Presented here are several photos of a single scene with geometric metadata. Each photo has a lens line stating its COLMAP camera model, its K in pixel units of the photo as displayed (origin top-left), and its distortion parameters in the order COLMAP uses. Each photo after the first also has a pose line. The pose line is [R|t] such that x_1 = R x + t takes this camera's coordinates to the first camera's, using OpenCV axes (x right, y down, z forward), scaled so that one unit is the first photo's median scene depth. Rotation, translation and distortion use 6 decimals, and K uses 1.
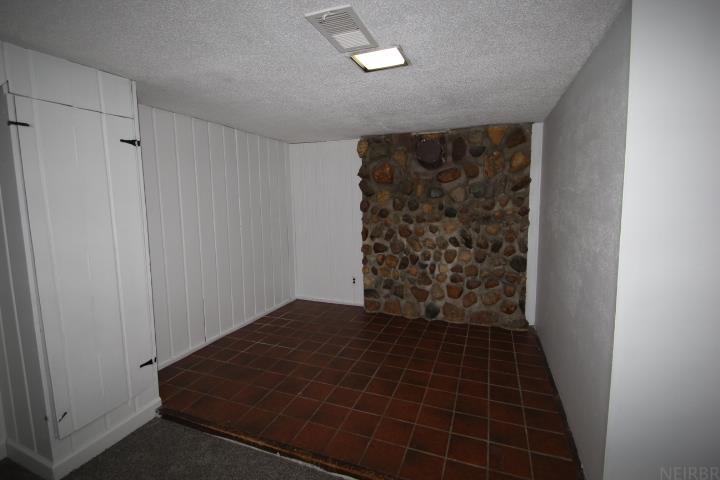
lens RADIAL K [[332.0, 0, 363.1], [0, 332.0, 235.3], [0, 0, 1]] dist [-0.008620, -0.006471]
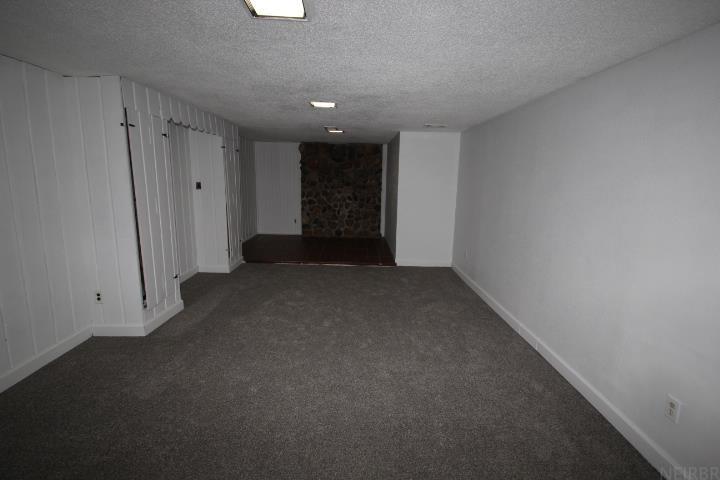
lens RADIAL K [[332.0, 0, 358.3], [0, 332.0, 239.1], [0, 0, 1]] dist [-0.008620, -0.006471]
pose [[0.925755, -0.033854, 0.376606, -0.448957], [0.007231, 0.997387, 0.071883, 0.122165], [-0.378056, -0.063823, 0.923580, -0.925043]]
